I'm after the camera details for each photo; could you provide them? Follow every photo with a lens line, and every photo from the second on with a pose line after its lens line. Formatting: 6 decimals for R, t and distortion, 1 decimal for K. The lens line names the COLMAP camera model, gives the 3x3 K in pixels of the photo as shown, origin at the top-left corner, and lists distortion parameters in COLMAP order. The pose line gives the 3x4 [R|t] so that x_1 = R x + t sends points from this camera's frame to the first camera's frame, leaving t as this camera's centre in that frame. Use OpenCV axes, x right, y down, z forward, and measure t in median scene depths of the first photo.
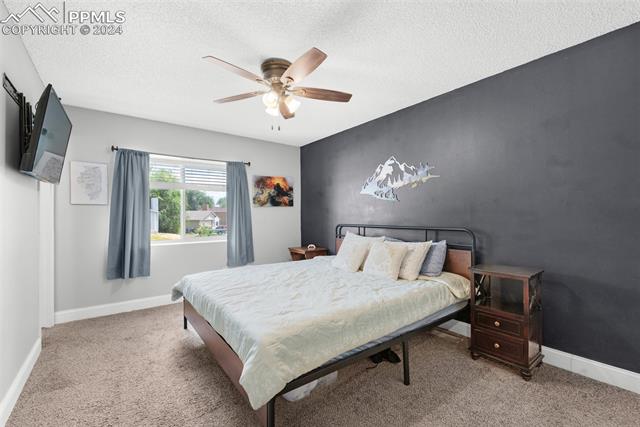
lens RADIAL K [[276.6, 0, 320.0], [0, 276.6, 213.5], [0, 0, 1]] dist [0.000183, 0.000028]
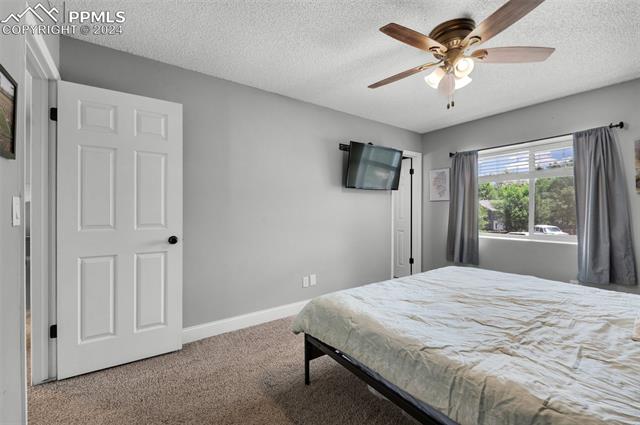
lens RADIAL K [[274.2, 0, 320.6], [0, 274.2, 210.5], [0, 0, 1]] dist [0.000166, -0.000267]
pose [[-0.028387, 0.002946, -0.999593, 0.490035], [0.006098, 0.999978, 0.002774, 0.006877], [0.999578, -0.006016, -0.028404, 0.456766]]
